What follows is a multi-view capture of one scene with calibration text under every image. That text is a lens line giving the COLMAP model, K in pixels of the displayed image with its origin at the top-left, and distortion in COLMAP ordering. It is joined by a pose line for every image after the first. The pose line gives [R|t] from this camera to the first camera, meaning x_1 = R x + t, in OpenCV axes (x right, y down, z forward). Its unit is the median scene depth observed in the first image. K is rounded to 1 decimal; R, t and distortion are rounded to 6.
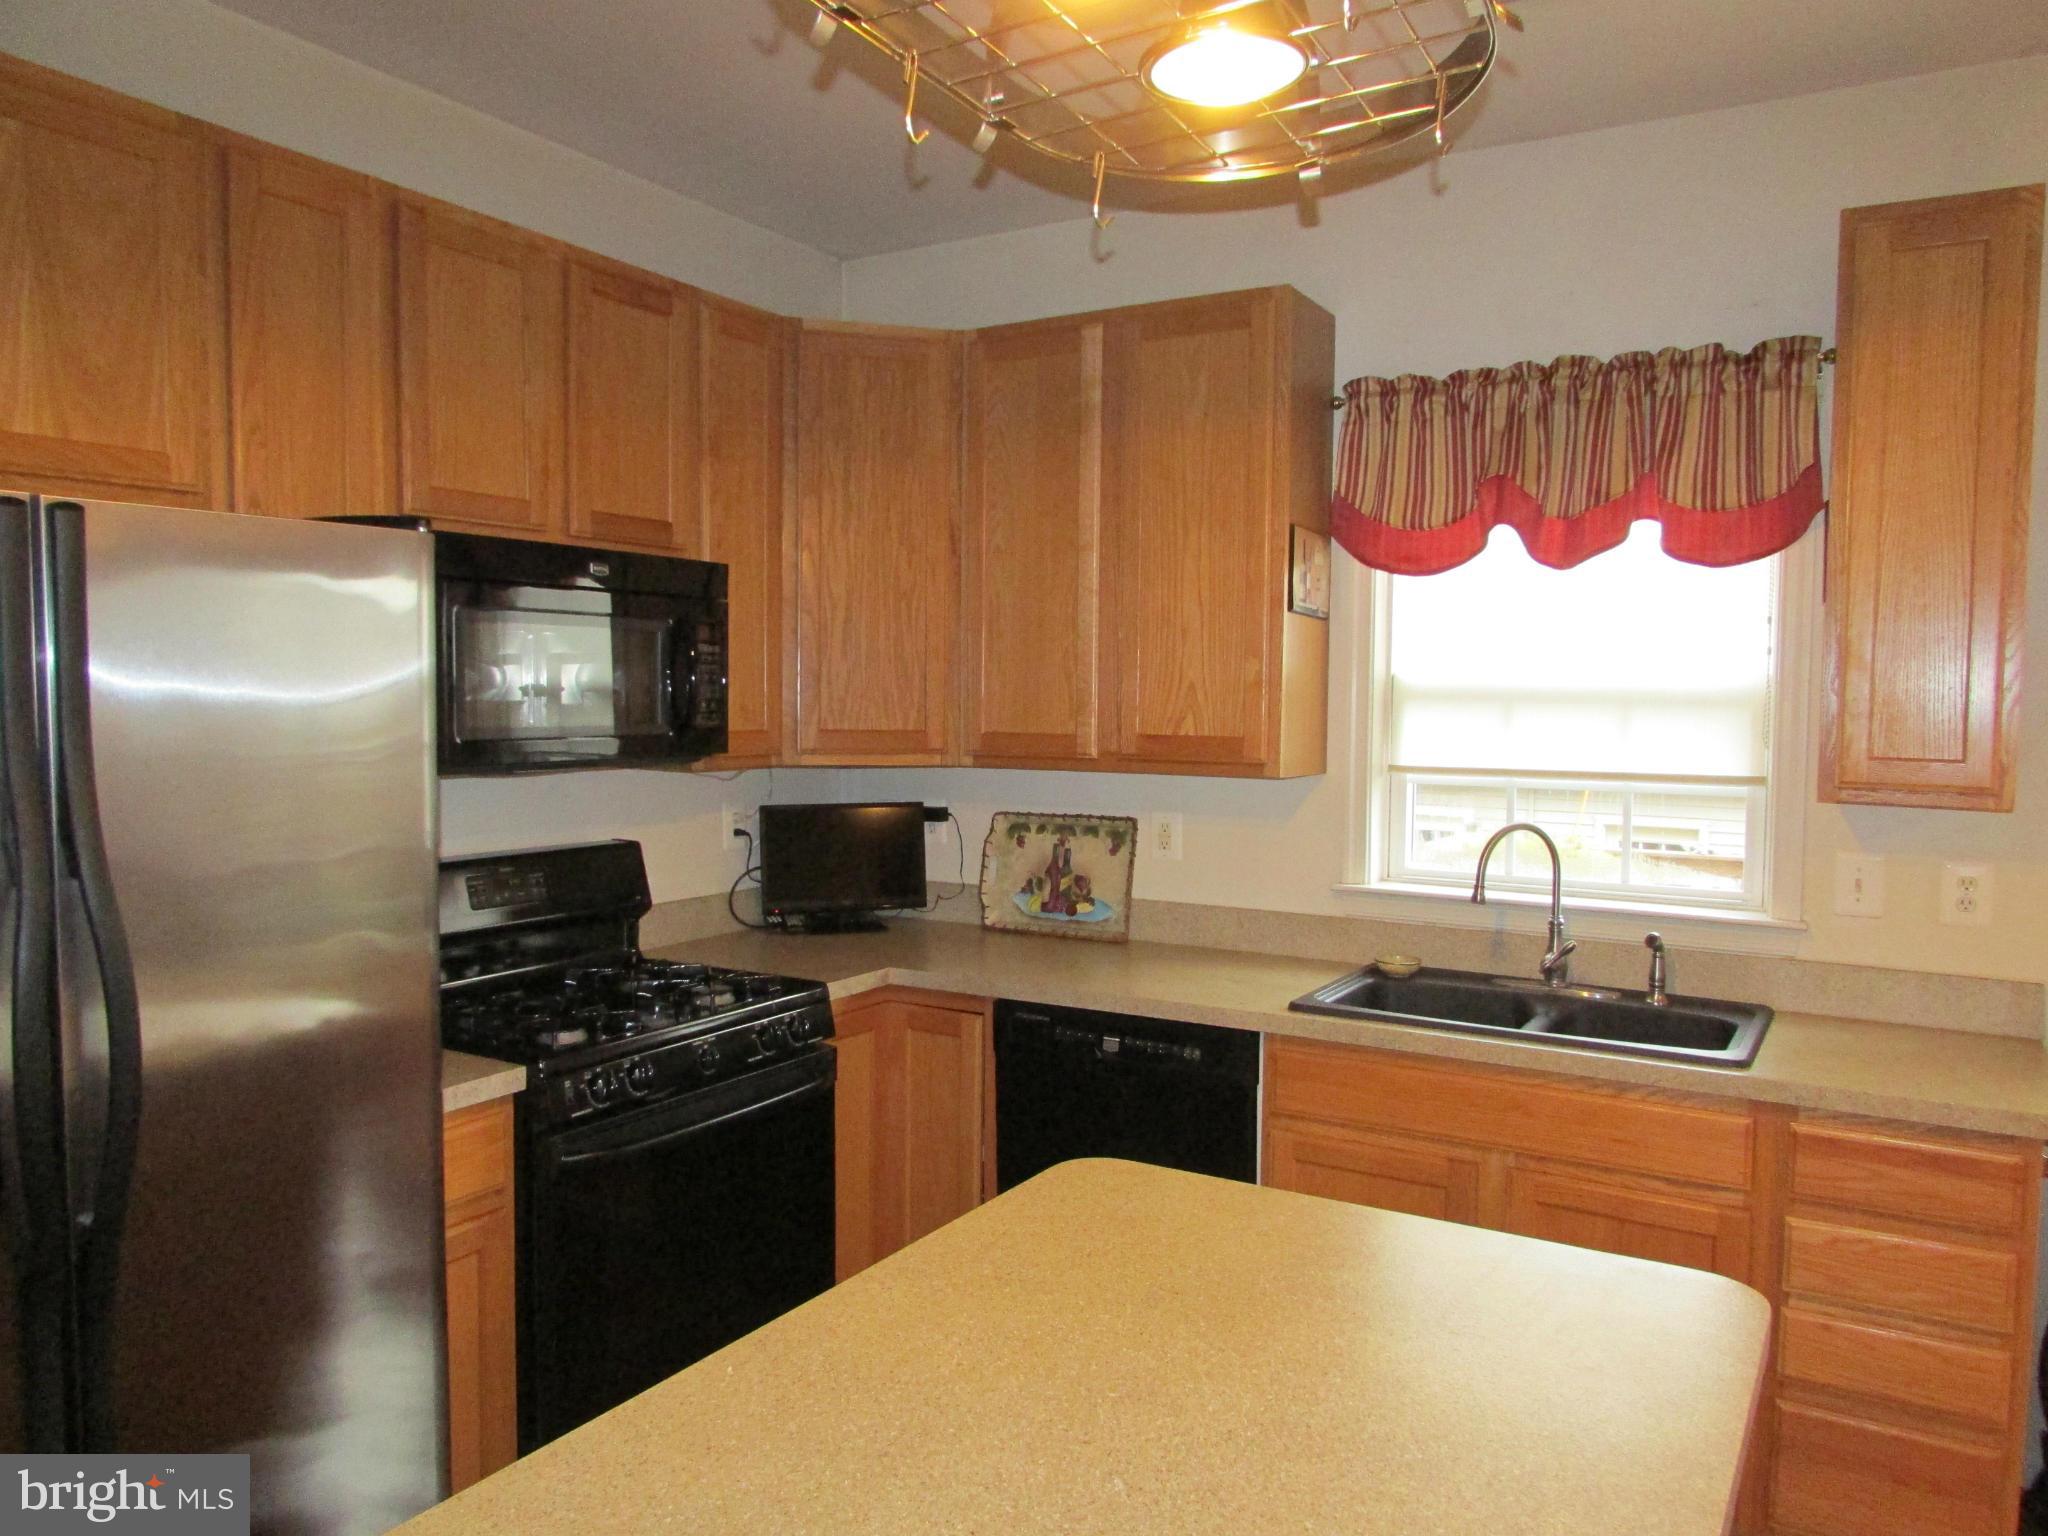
lens RADIAL K [[1465.4, 0, 1035.2], [0, 1465.4, 768.2], [0, 0, 1]] dist [-0.021825, 0.001927]
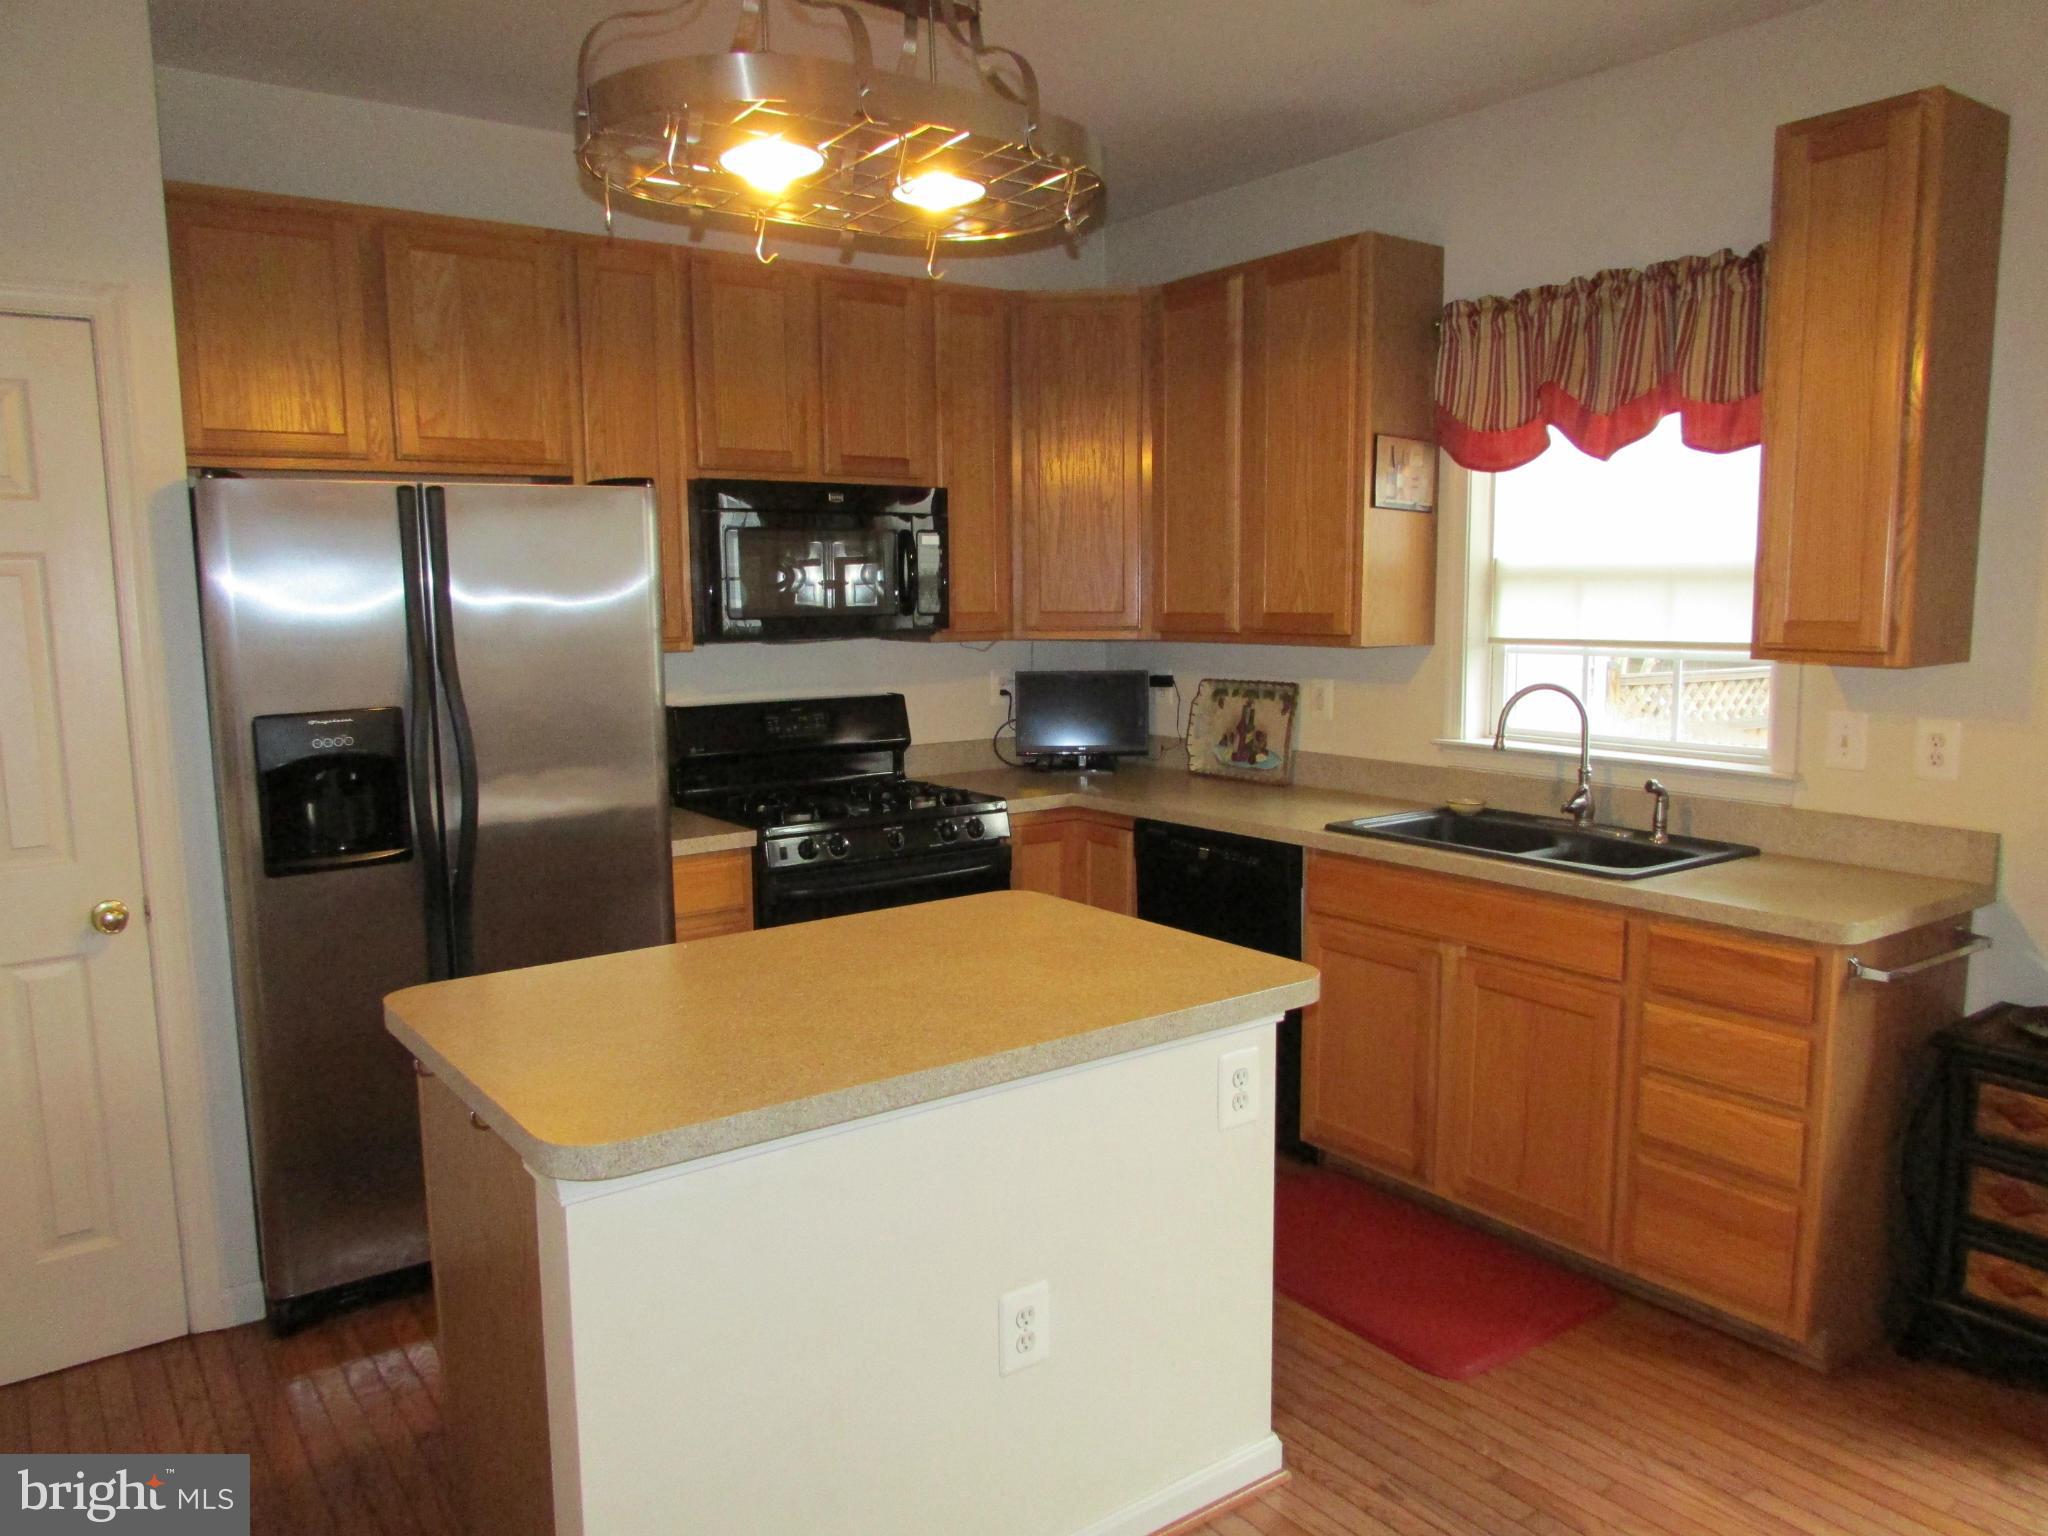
lens RADIAL K [[1465.4, 0, 1035.2], [0, 1465.4, 768.2], [0, 0, 1]] dist [-0.021825, 0.001927]
pose [[0.921580, 0.029470, -0.387068, 0.389767], [-0.002867, 0.997604, 0.069128, 0.024277], [0.388177, -0.062598, 0.919456, -0.224078]]
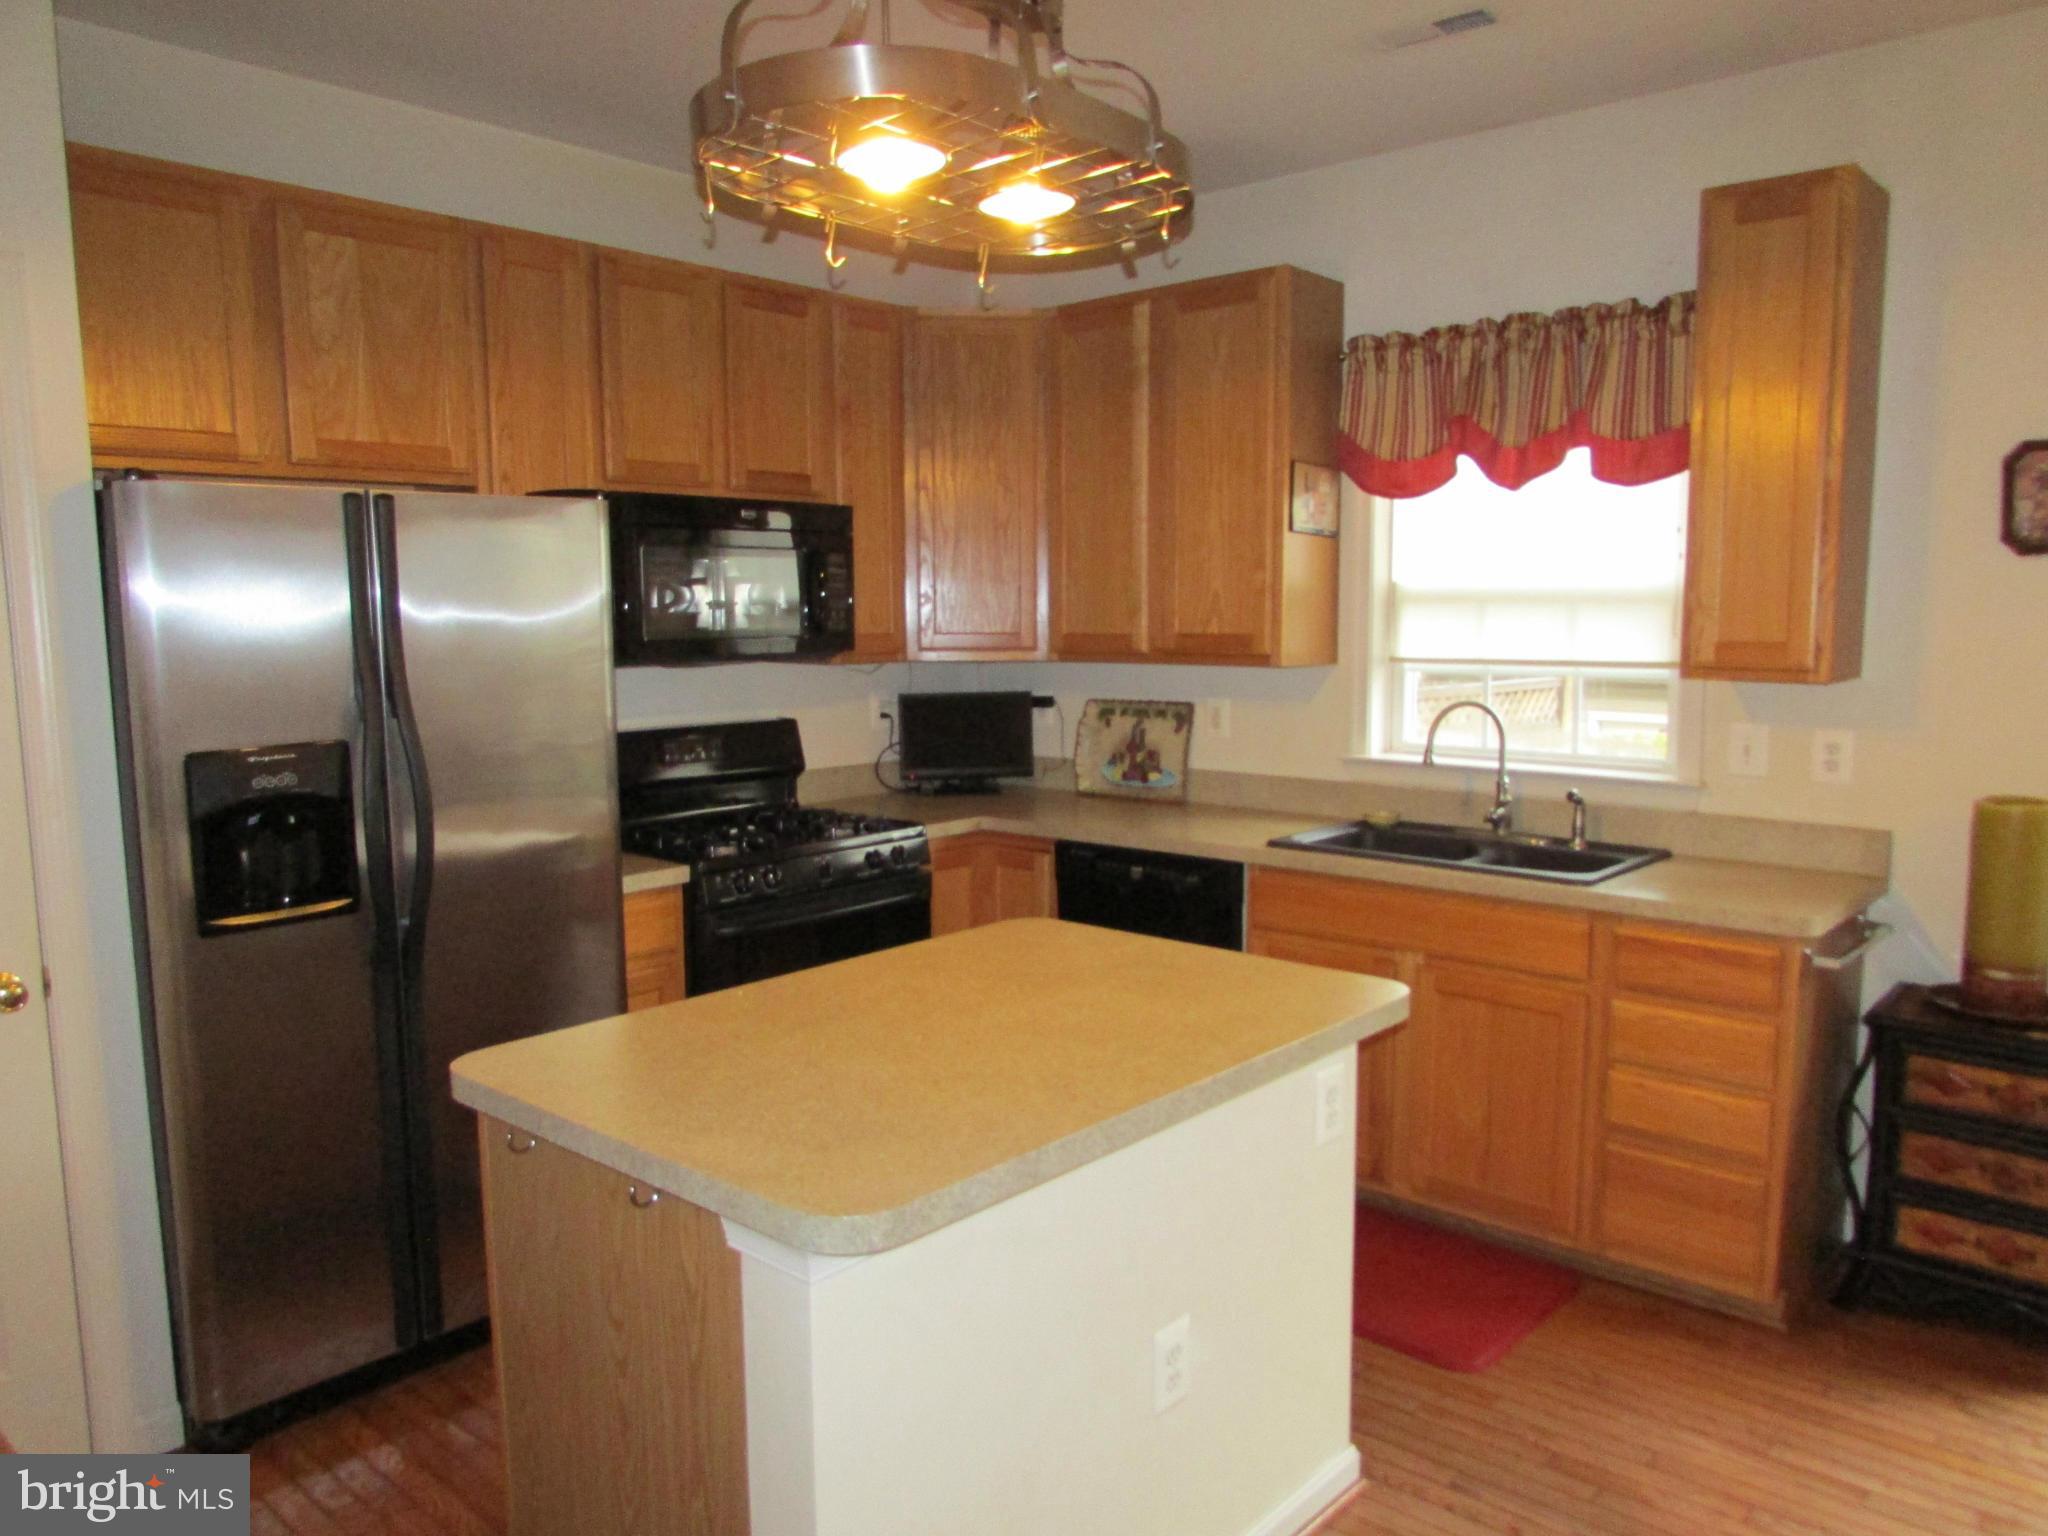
lens RADIAL K [[1465.4, 0, 1035.2], [0, 1465.4, 768.2], [0, 0, 1]] dist [-0.021825, 0.001927]
pose [[0.982278, 0.005610, -0.187346, 0.194939], [0.005038, 0.998400, 0.056313, 0.021926], [0.187363, -0.056259, 0.980678, -0.265013]]
